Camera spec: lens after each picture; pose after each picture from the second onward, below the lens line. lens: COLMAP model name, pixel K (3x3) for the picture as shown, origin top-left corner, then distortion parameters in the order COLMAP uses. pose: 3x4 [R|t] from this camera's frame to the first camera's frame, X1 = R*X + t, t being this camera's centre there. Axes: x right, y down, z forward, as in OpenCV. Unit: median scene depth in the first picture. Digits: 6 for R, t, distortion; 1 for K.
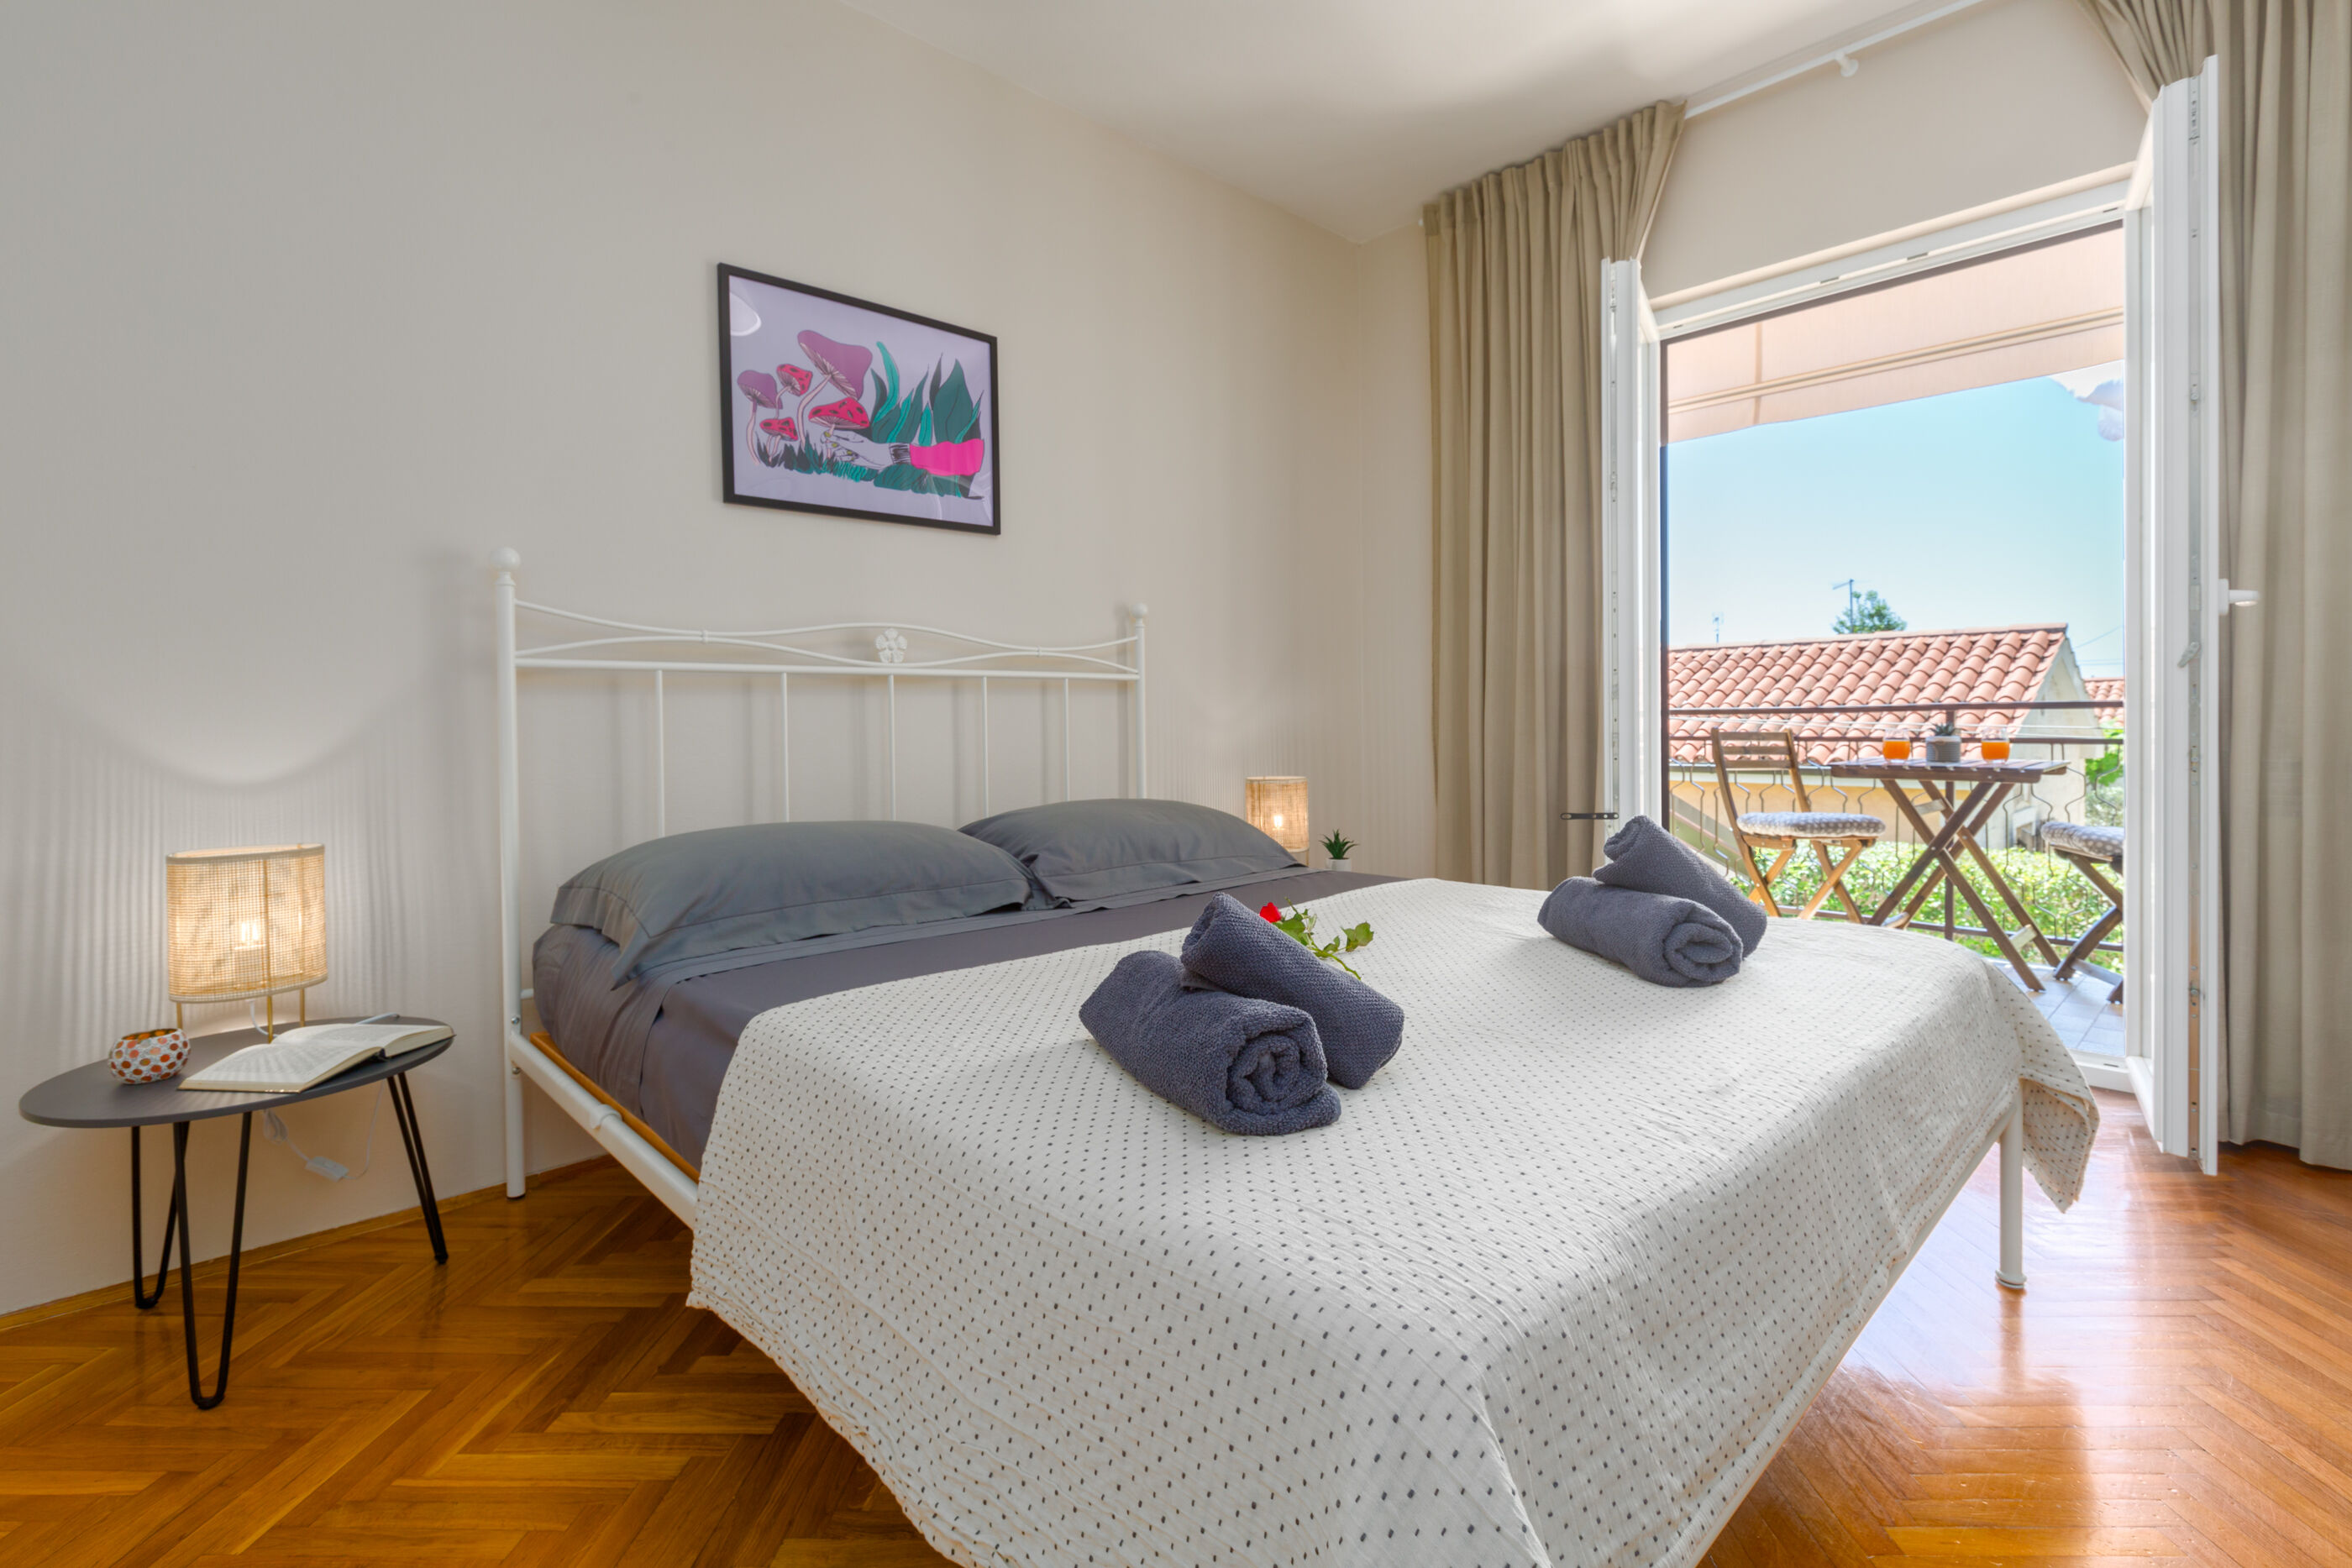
lens RADIAL K [[1080.9, 0, 1192.4], [0, 1080.9, 750.6], [0, 0, 1]] dist [0.002764, 0.000686]
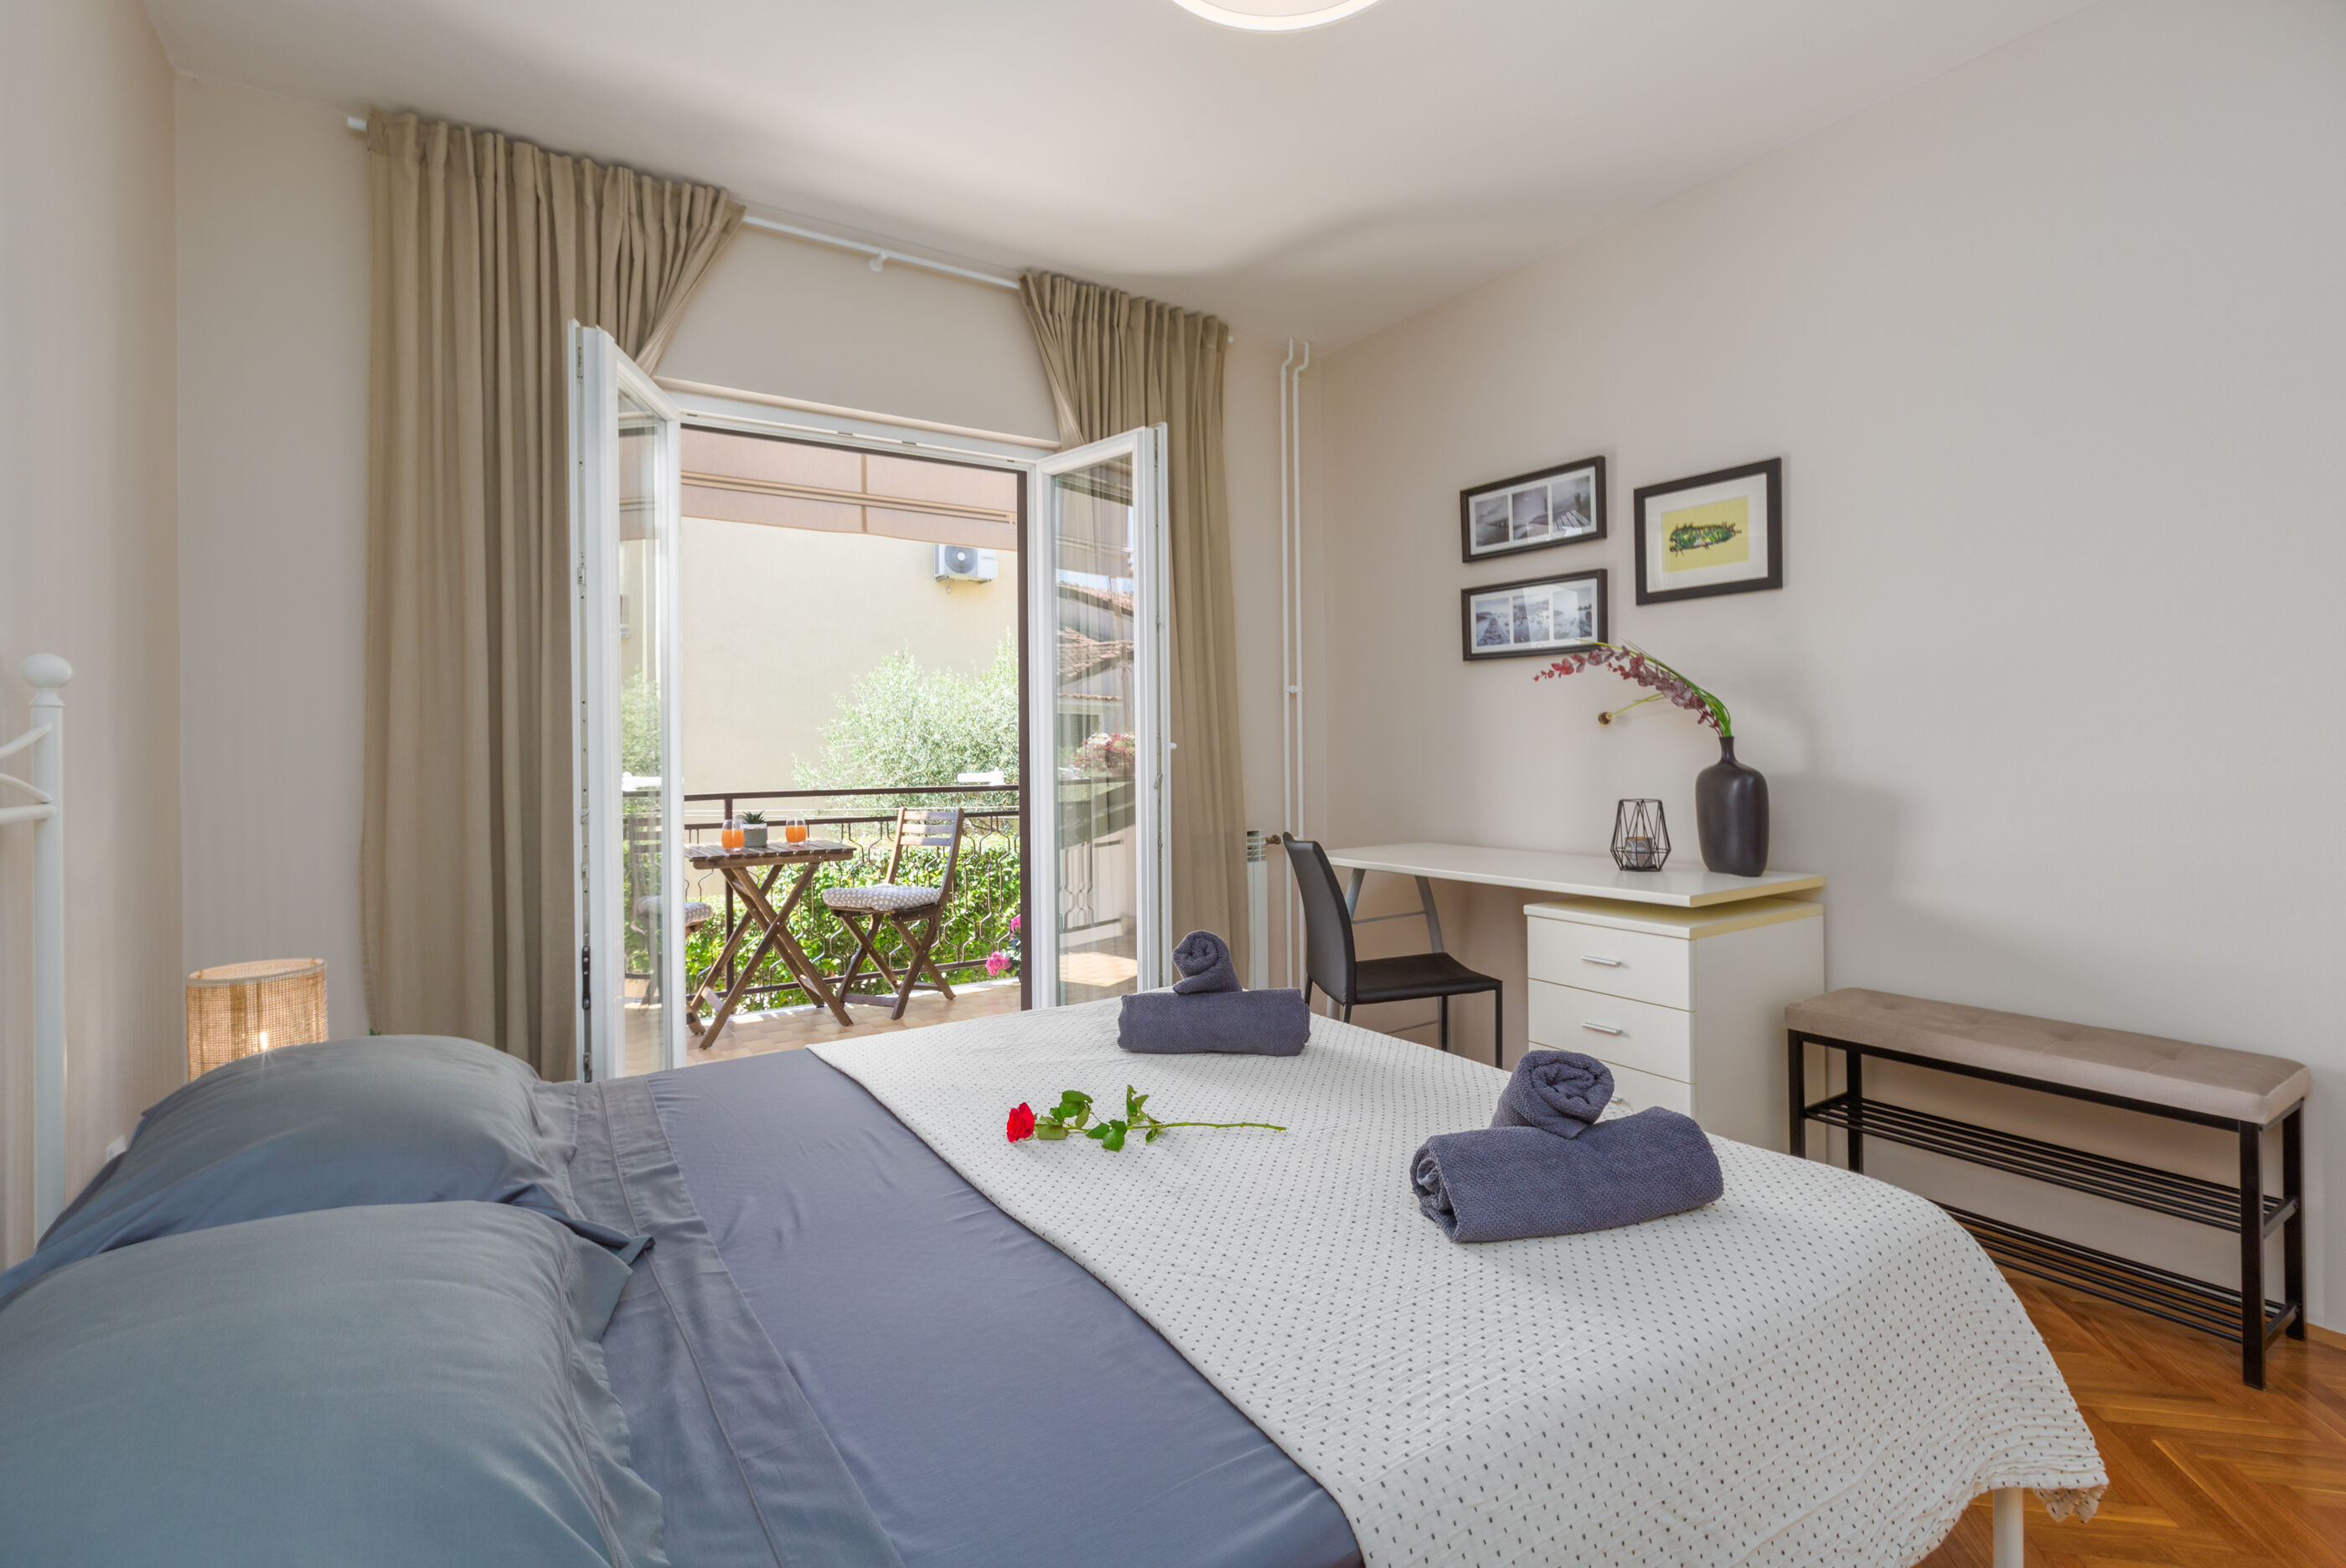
lens RADIAL K [[1078.1, 0, 1187.3], [0, 1078.1, 783.9], [0, 0, 1]] dist [0.002764, 0.000686]
pose [[0.180755, -0.022377, 0.983274, -0.683069], [0.033657, 0.999296, 0.016554, -0.109473], [-0.982952, 0.030102, 0.181381, 0.663225]]
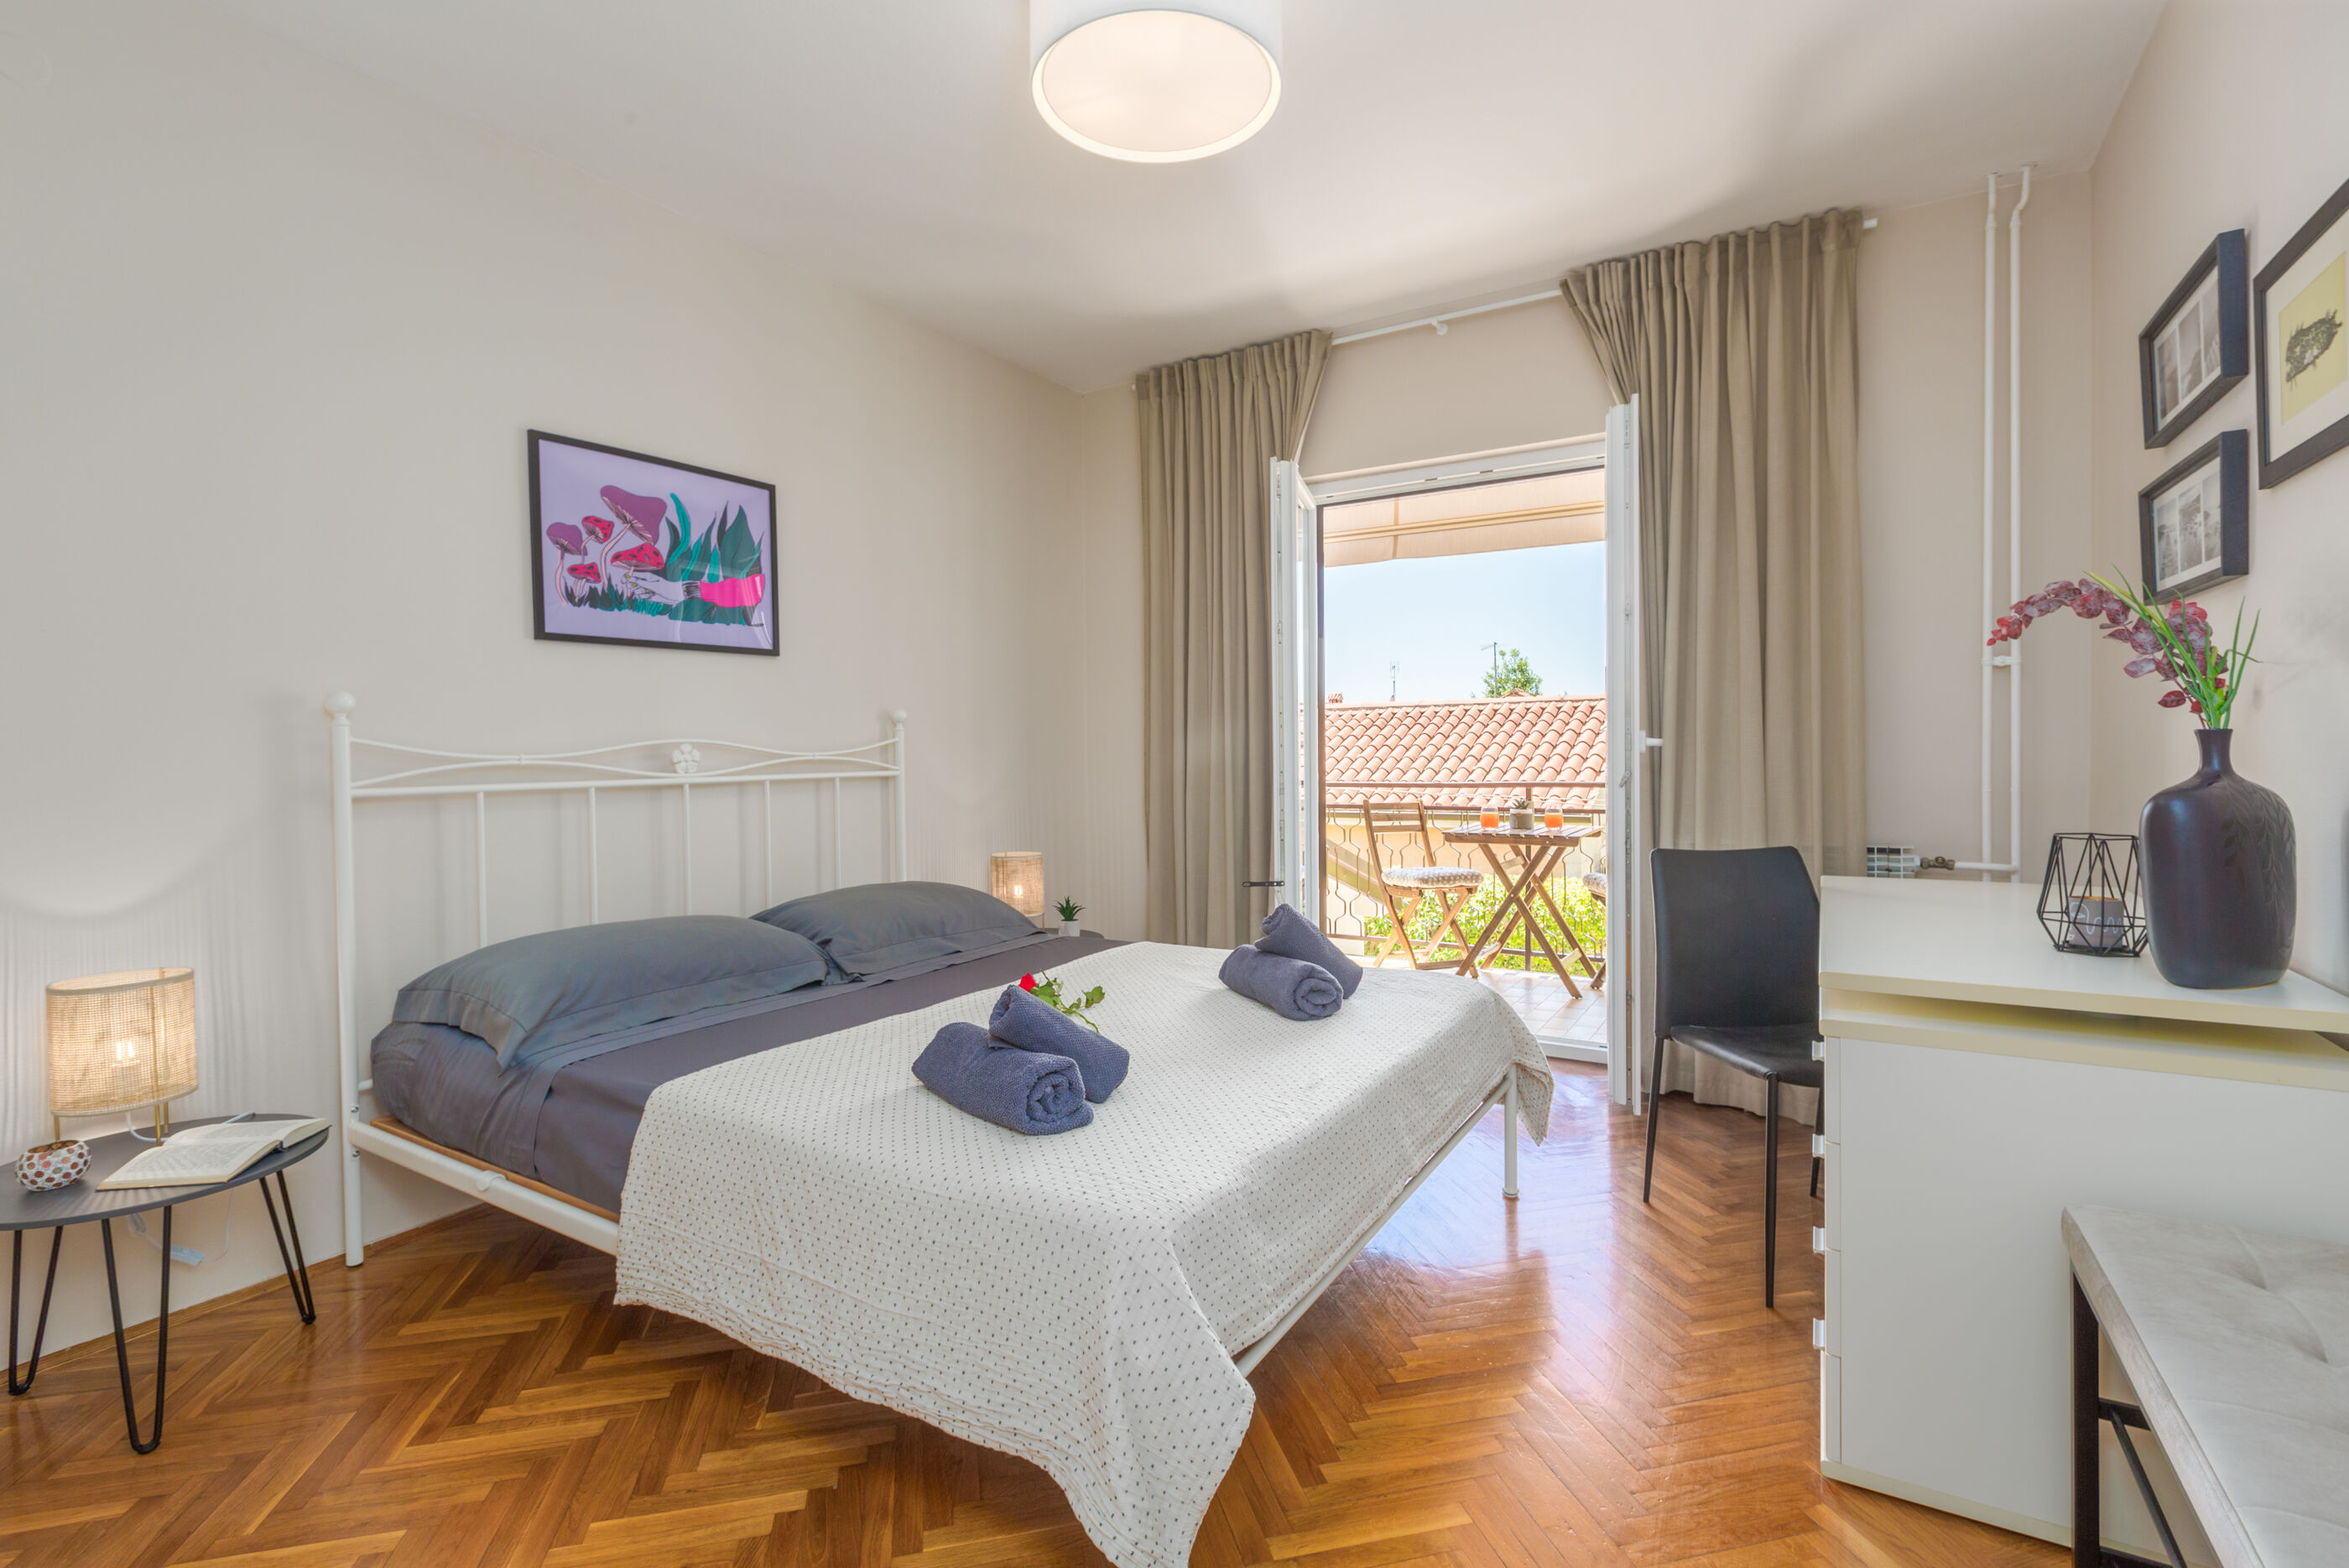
lens RADIAL K [[1079.7, 0, 1191.4], [0, 1079.7, 786.3], [0, 0, 1]] dist [0.002764, 0.000686]
pose [[0.966340, -0.007580, 0.257157, -0.071249], [0.005946, 0.999957, 0.007132, -0.094096], [-0.257200, -0.005363, 0.966343, -0.325052]]
